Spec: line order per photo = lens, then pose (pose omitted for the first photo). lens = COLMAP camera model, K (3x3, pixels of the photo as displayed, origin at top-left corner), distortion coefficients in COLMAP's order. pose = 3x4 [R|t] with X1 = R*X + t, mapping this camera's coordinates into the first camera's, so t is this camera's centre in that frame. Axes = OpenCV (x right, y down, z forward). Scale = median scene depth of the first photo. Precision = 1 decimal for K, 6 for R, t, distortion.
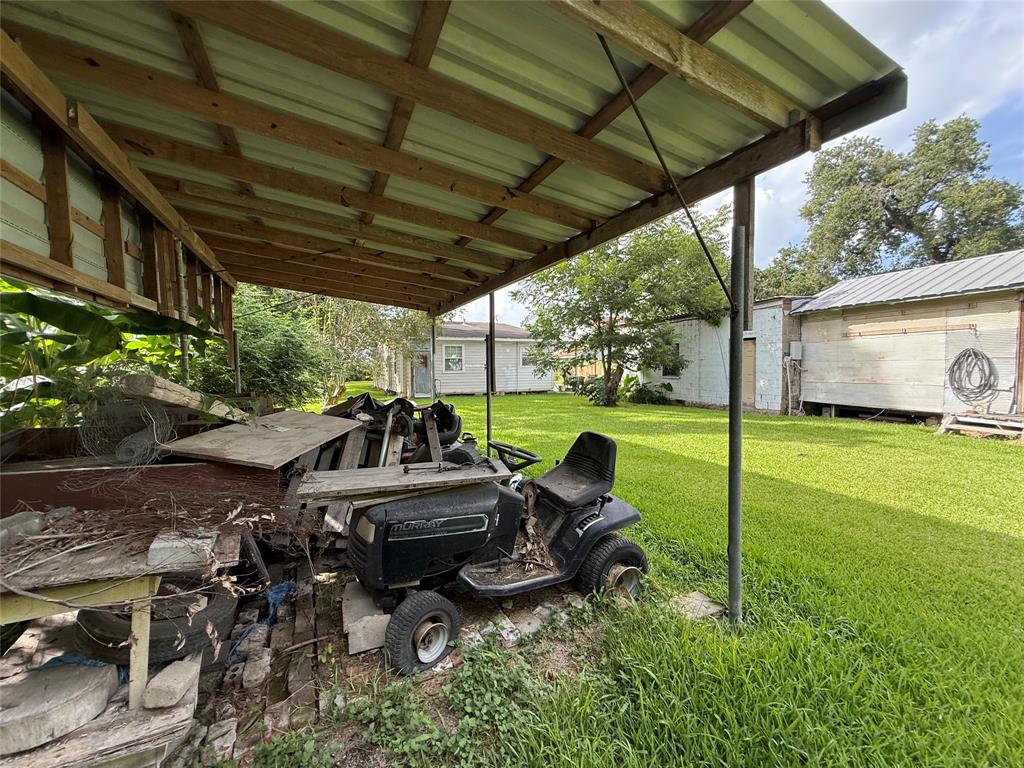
lens RADIAL K [[408.5, 0, 506.6], [0, 408.5, 380.9], [0, 0, 1]] dist [0.001613, -0.000269]
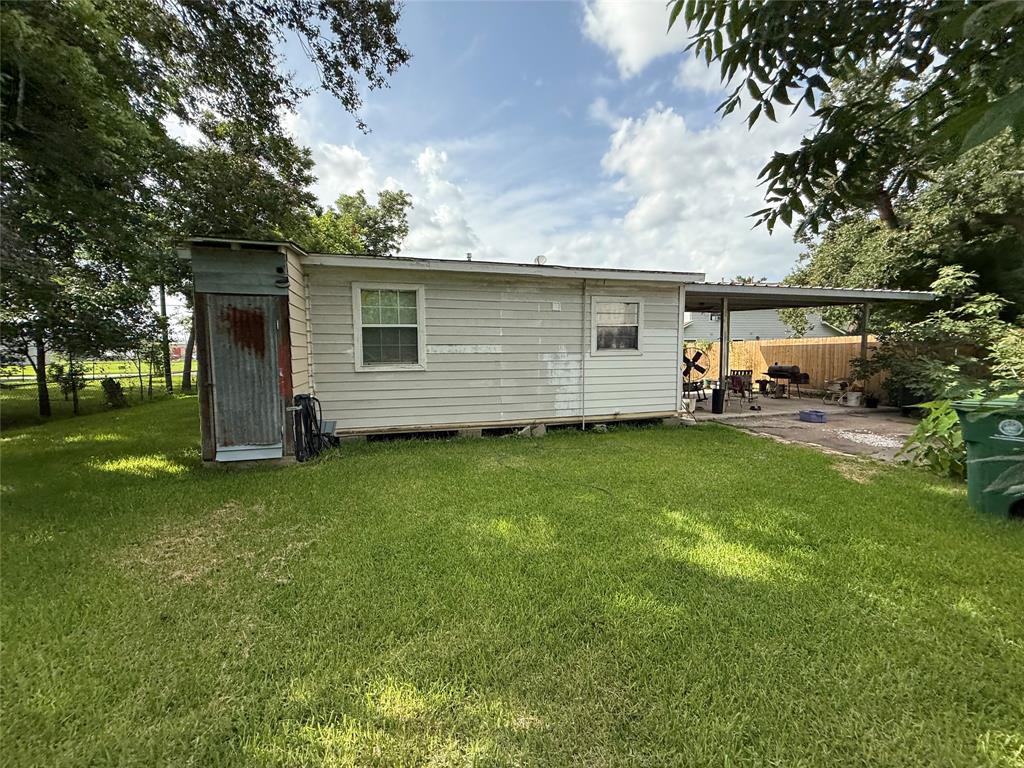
lens RADIAL K [[408.5, 0, 505.5], [0, 408.5, 386.0], [0, 0, 1]] dist [0.001613, -0.000269]
pose [[0.991293, 0.010105, -0.131287, 0.010247], [-0.006237, 0.999535, 0.029841, -0.028733], [0.131527, -0.028763, 0.990895, 1.098269]]
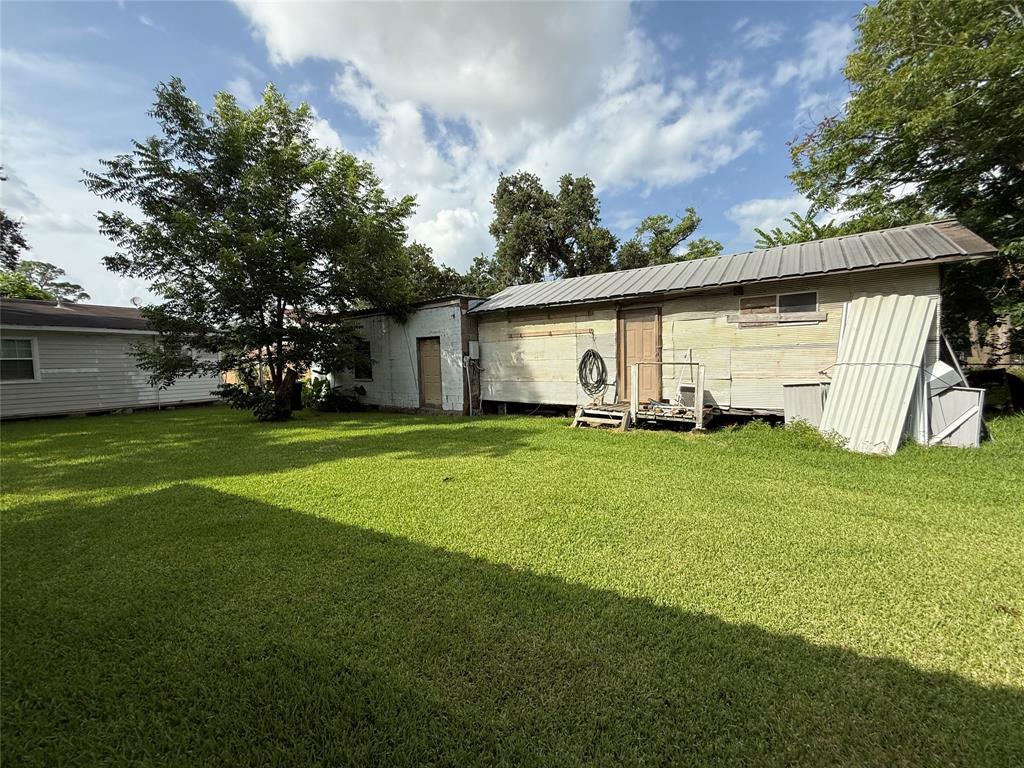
lens RADIAL K [[408.5, 0, 505.6], [0, 408.5, 382.9], [0, 0, 1]] dist [0.001613, -0.000269]
pose [[0.809663, -0.039931, 0.585535, 0.171163], [0.035631, 0.999187, 0.018870, -0.010535], [-0.585812, 0.005585, 0.810428, 0.135369]]
